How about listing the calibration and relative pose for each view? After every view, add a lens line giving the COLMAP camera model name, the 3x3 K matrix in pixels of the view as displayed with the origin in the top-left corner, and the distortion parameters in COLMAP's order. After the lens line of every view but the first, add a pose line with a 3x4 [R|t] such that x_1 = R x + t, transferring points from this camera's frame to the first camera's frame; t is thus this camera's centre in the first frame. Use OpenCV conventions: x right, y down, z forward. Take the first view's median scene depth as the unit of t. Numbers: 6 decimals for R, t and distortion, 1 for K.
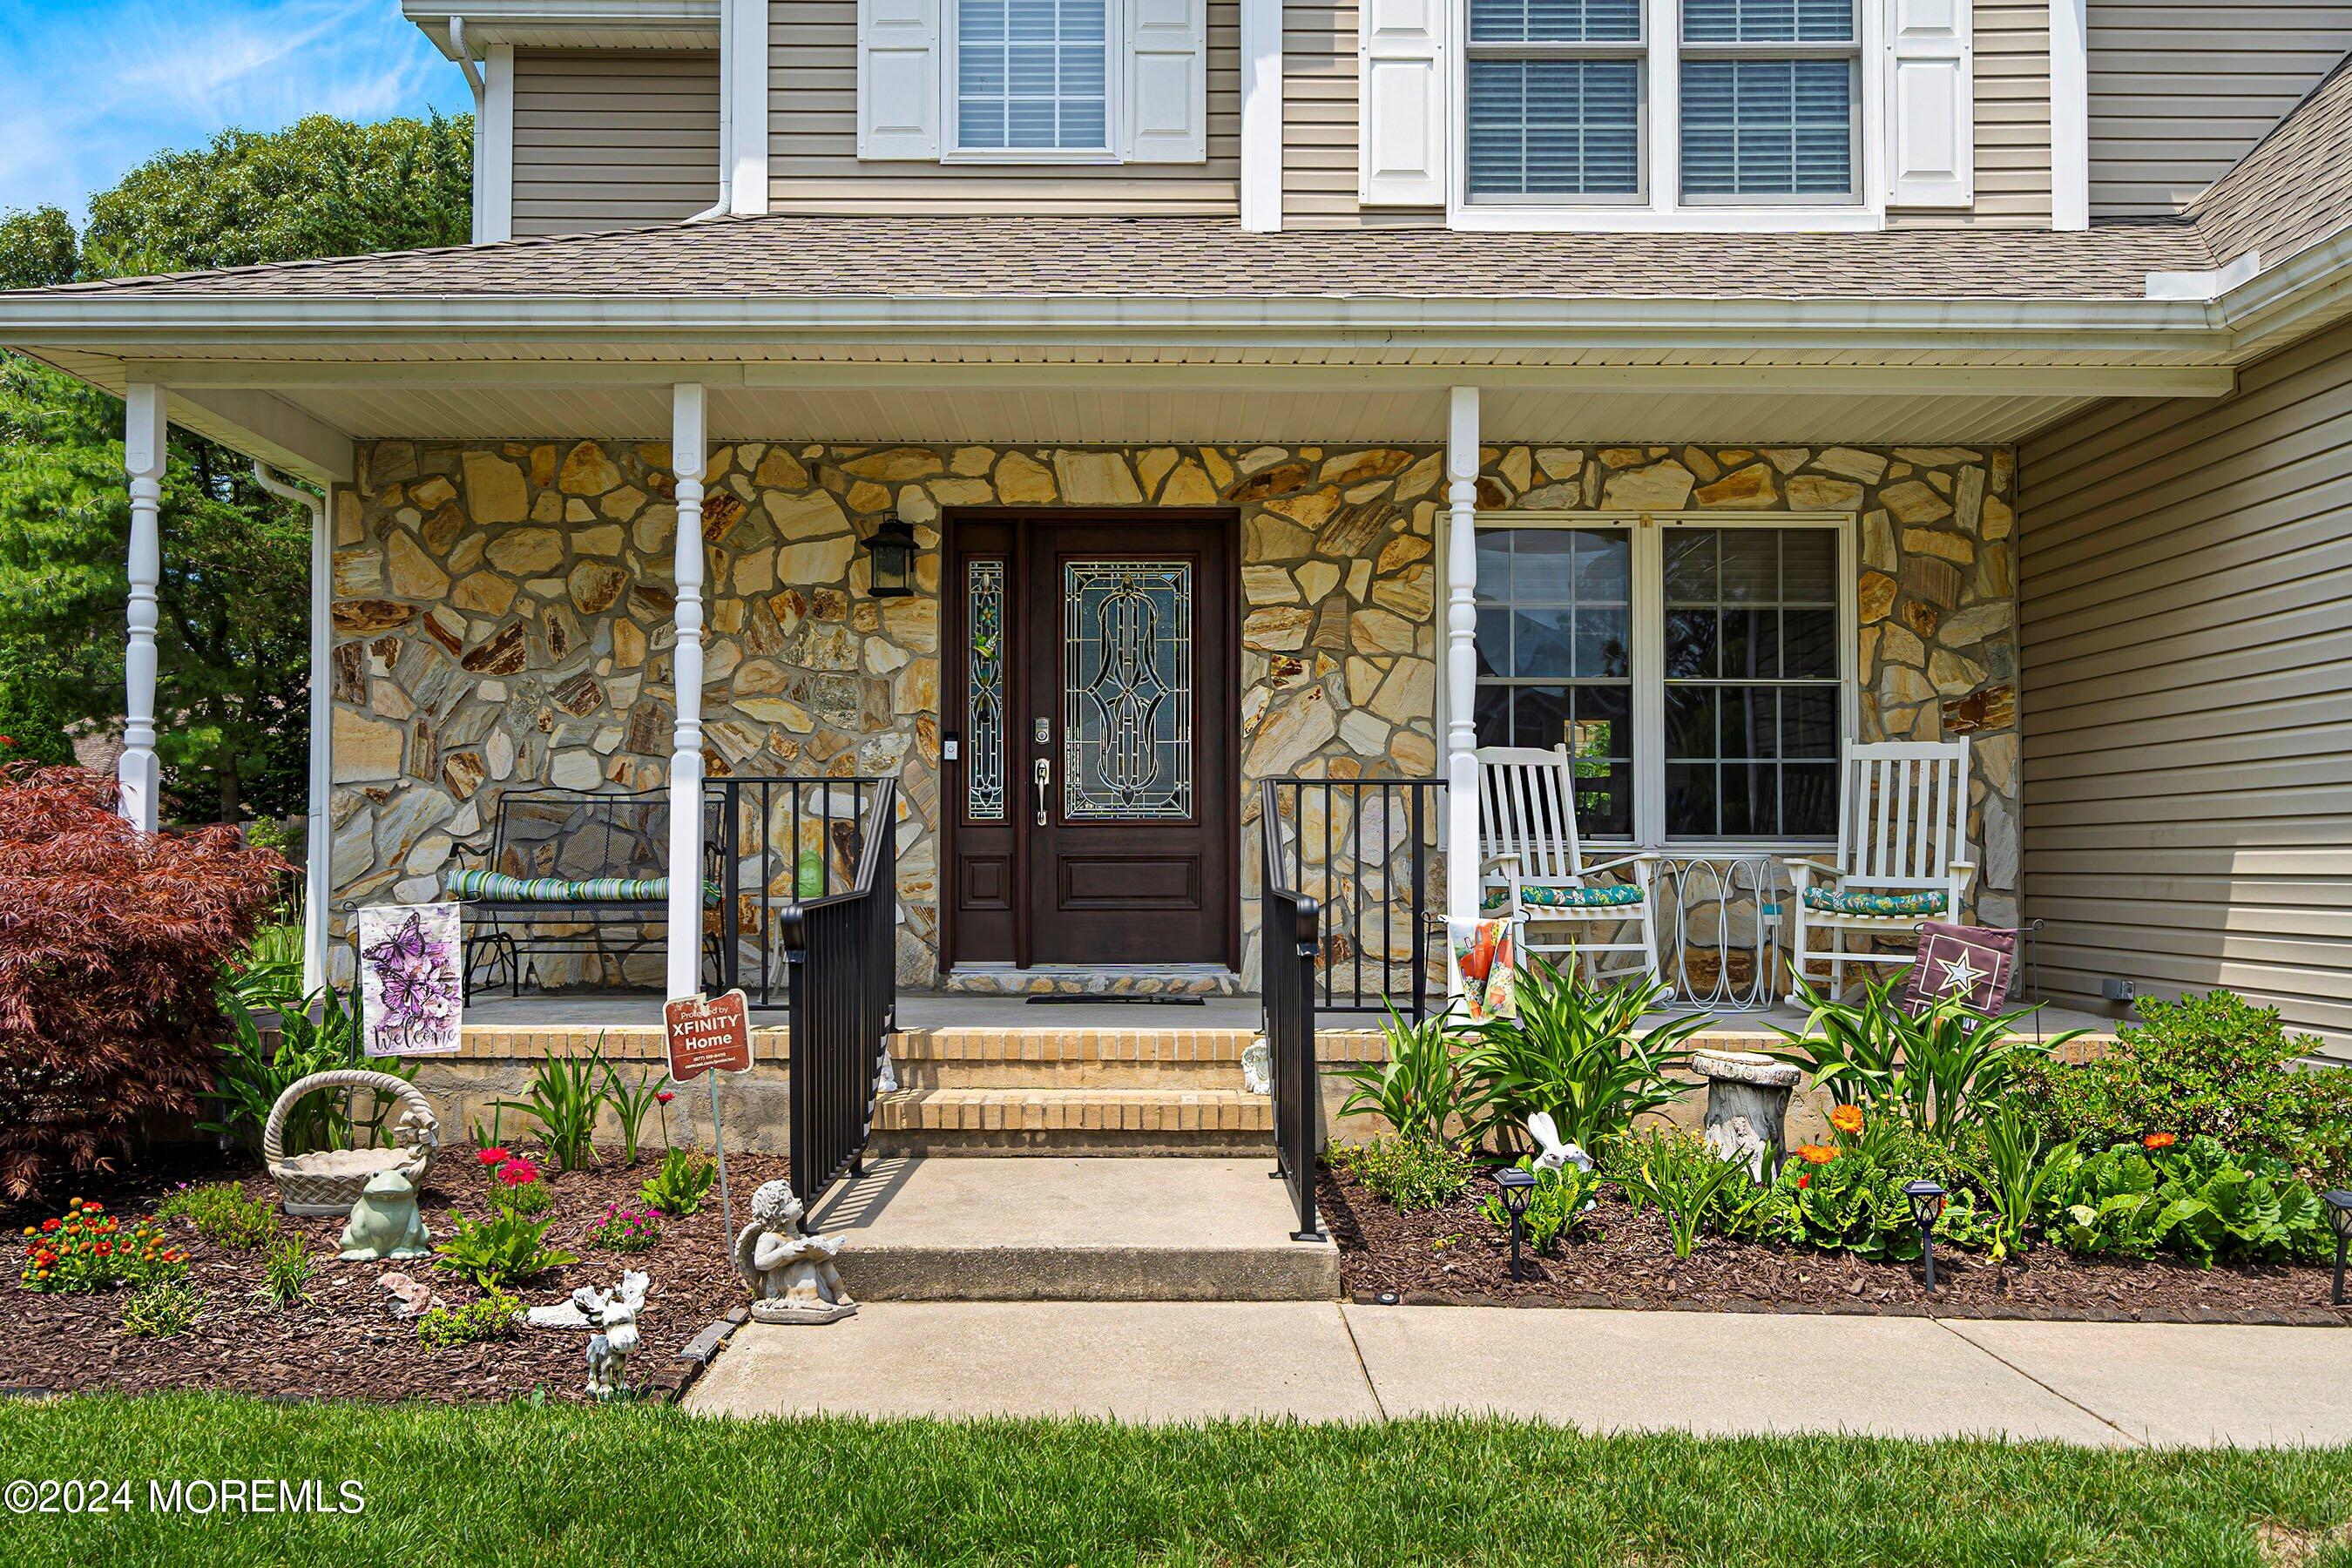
lens RADIAL K [[1979.5, 0, 1133.1], [0, 1979.5, 790.8], [0, 0, 1]] dist [0.004315, 0.003506]
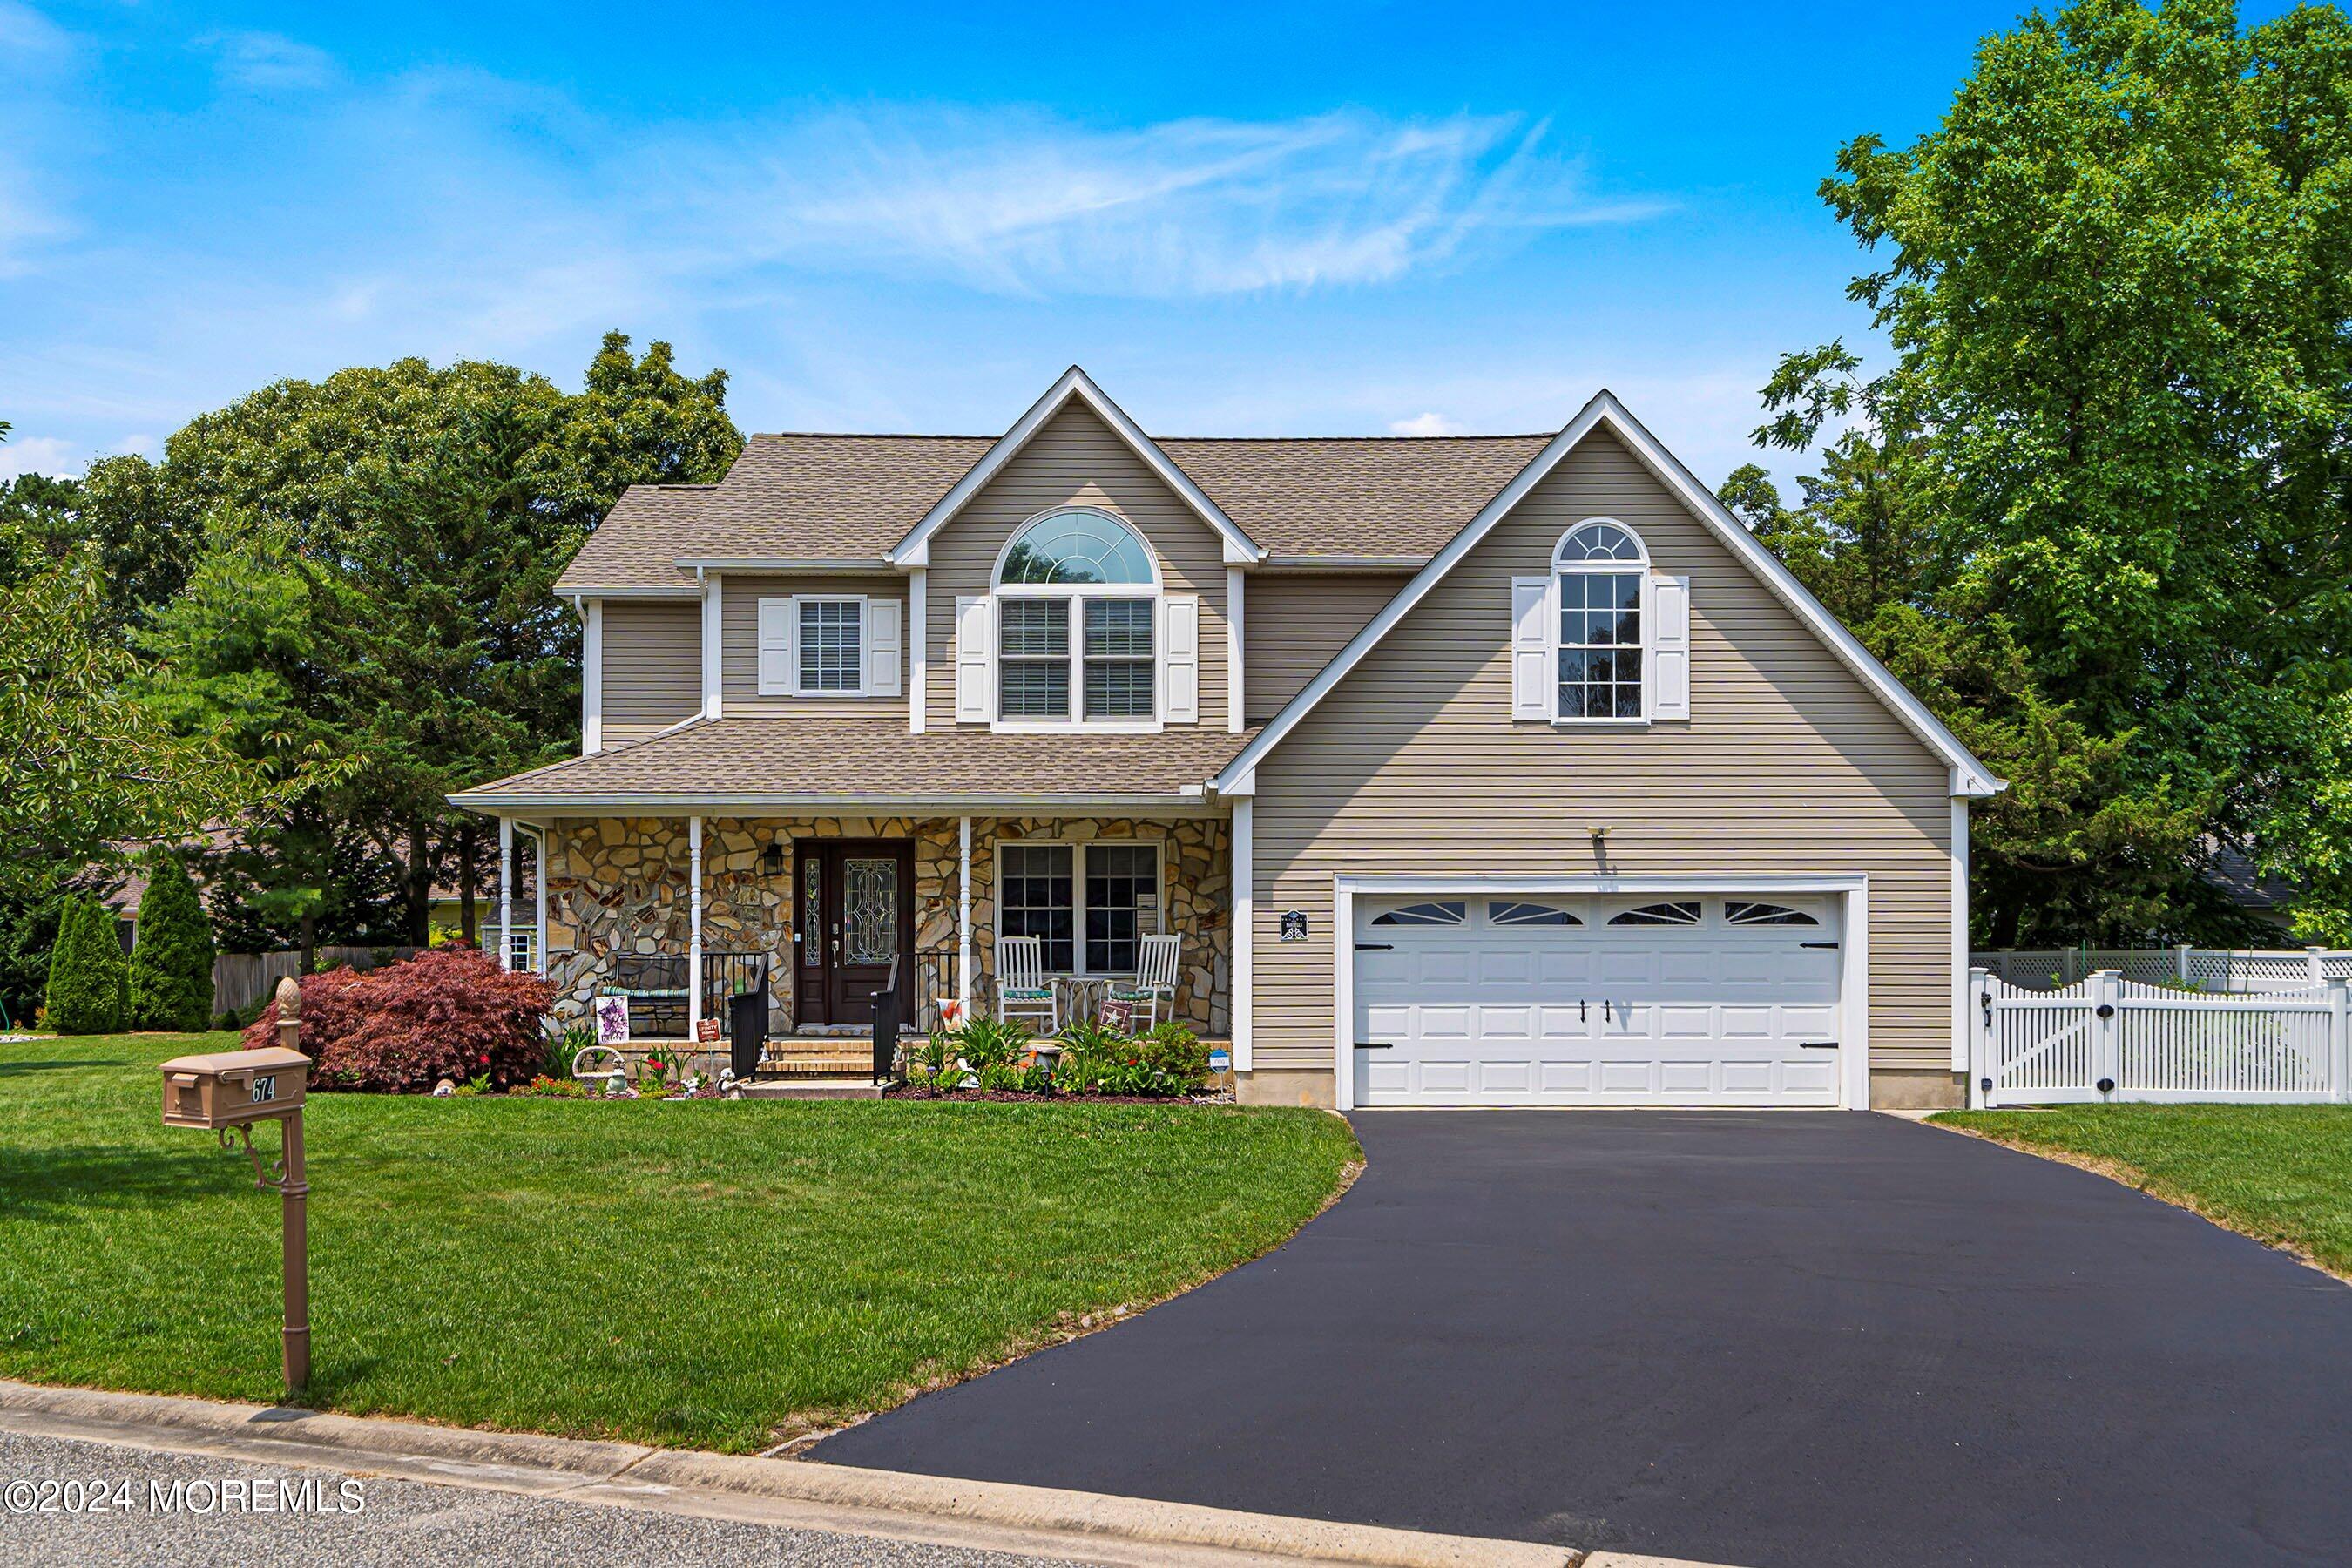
lens RADIAL K [[2480.2, 0, 1173.5], [0, 2480.2, 937.3], [0, 0, 1]] dist [-0.011276, -0.004541]
pose [[0.999992, -0.003650, -0.001301, 0.380252], [0.003676, 0.999783, 0.020513, -0.082152], [0.001226, -0.020518, 0.999789, -2.087506]]
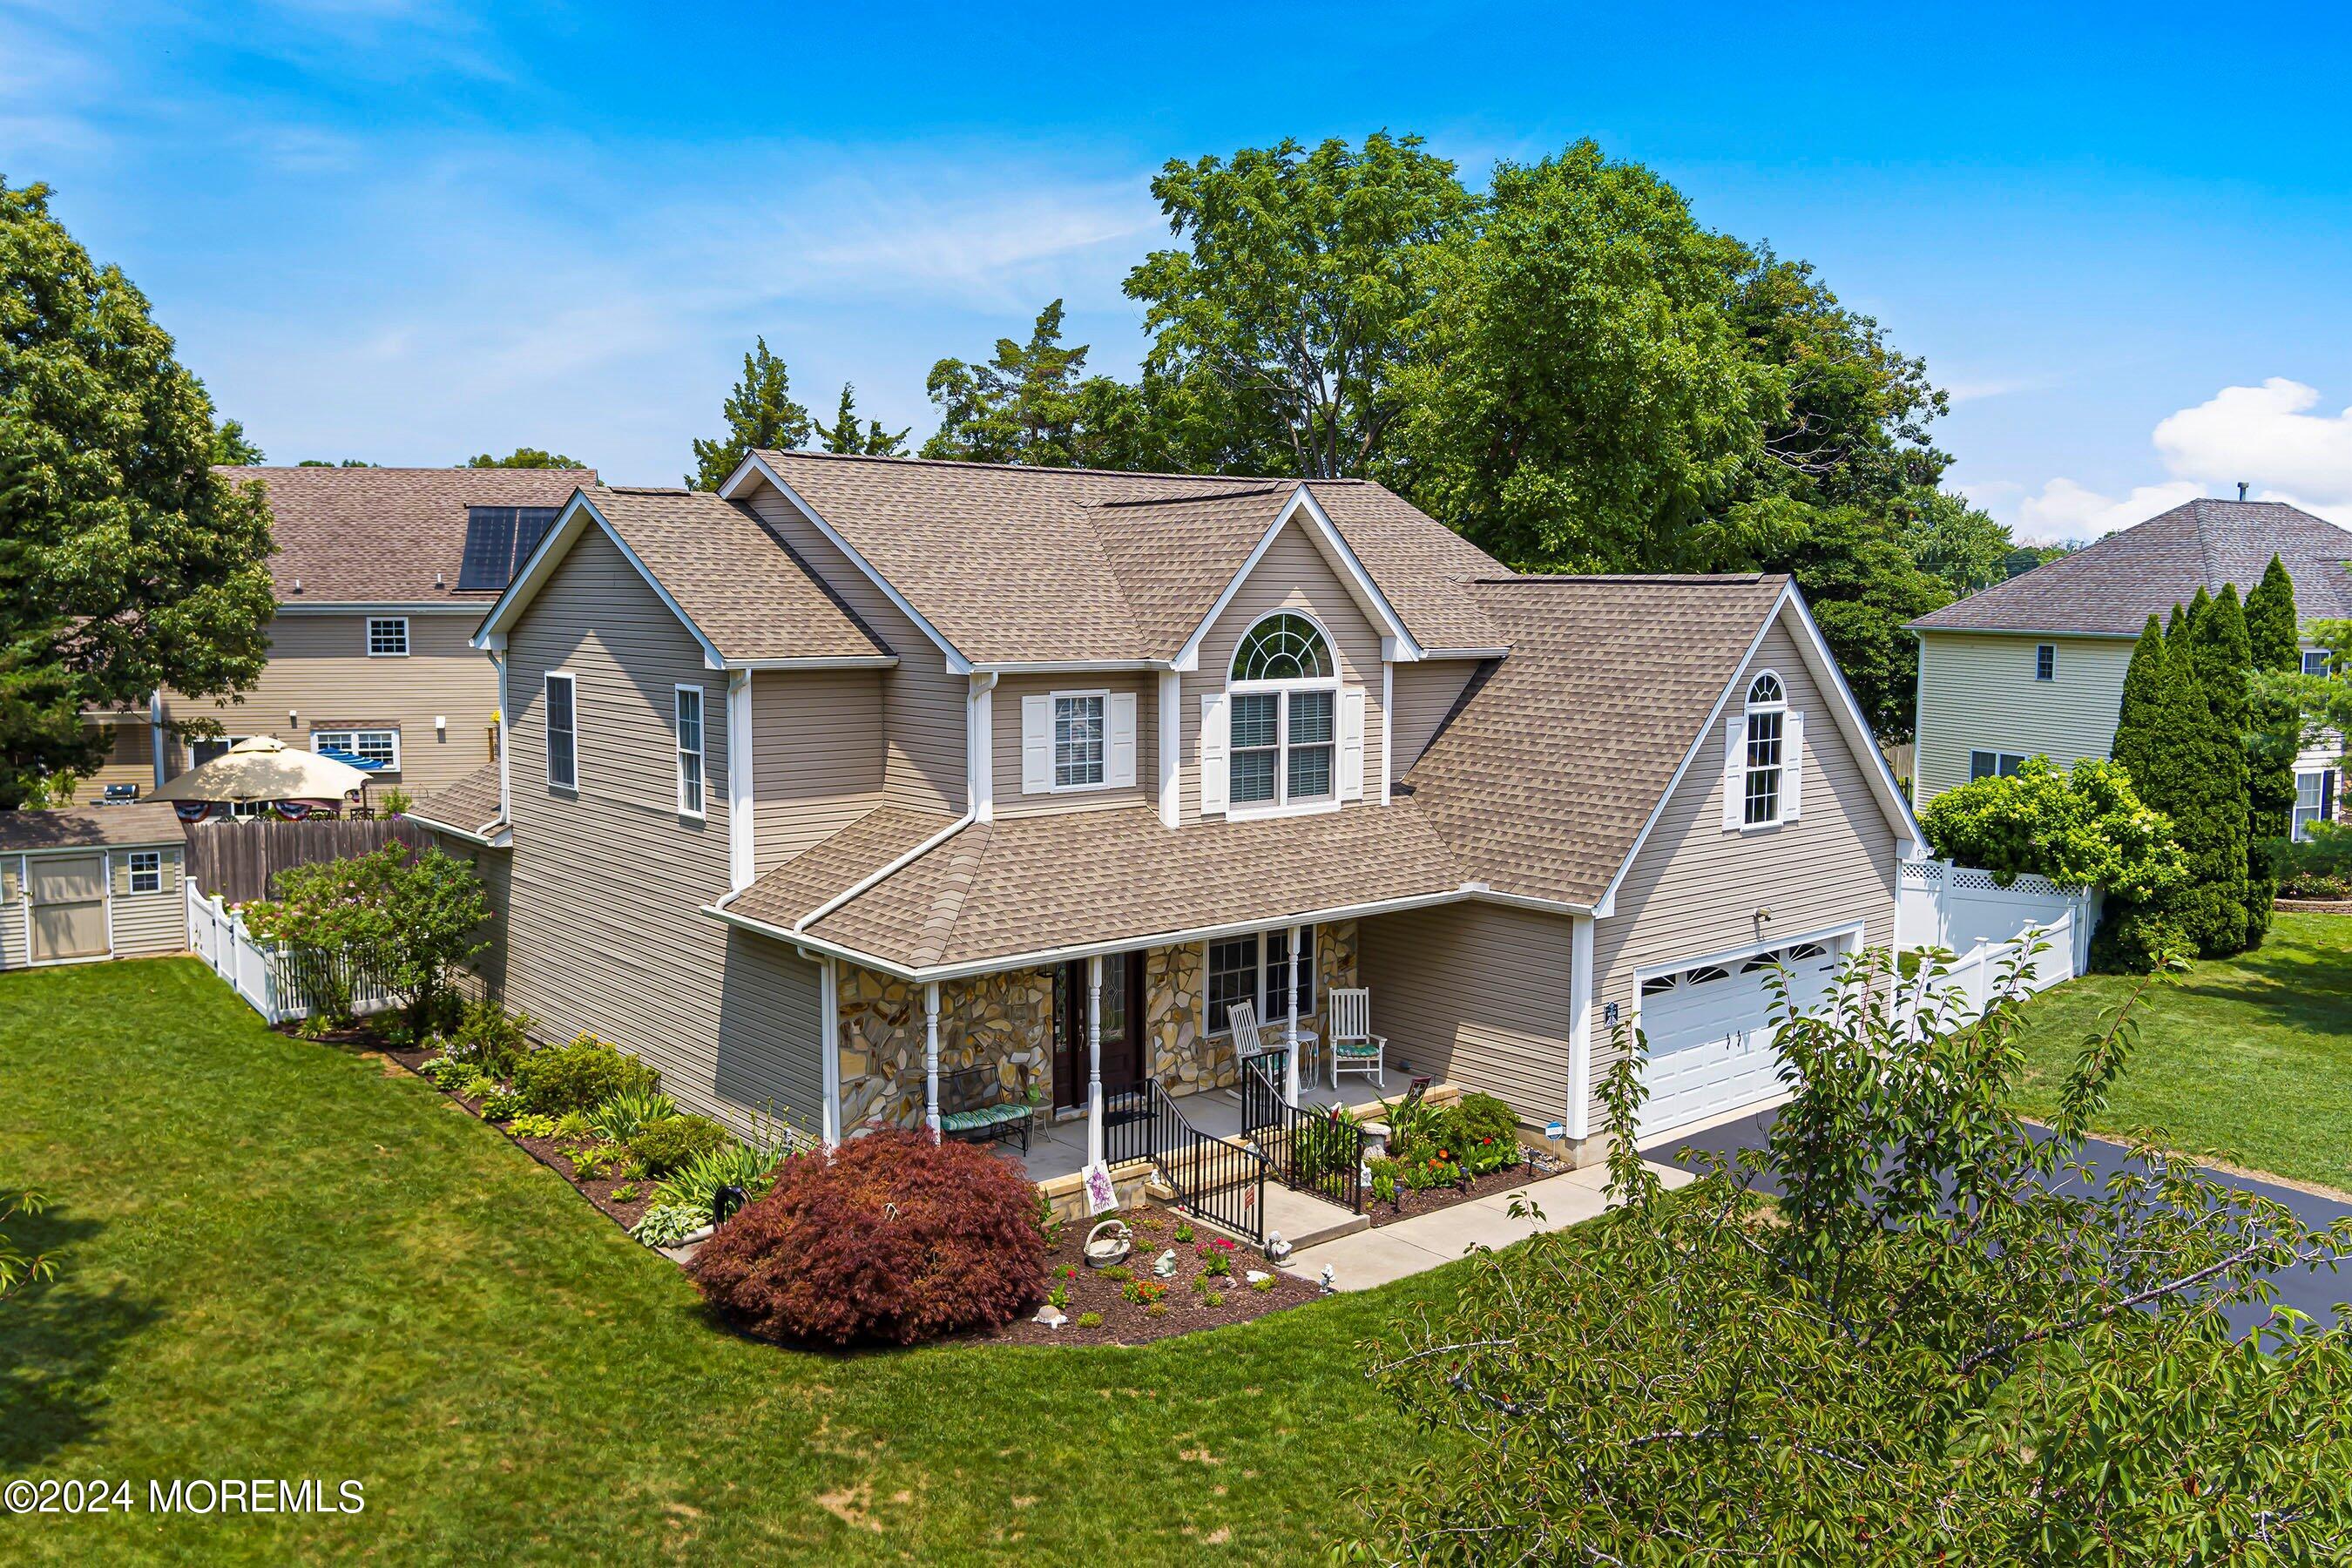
lens RADIAL K [[1921.5, 0, 1176.0], [0, 1921.5, 784.0], [0, 0, 1]] dist [-0.064418, -0.012366]
pose [[0.763321, -0.068958, 0.642328, -1.516060], [-0.026793, 0.990052, 0.138128, -0.667633], [-0.645463, -0.122646, 0.753880, -0.893069]]
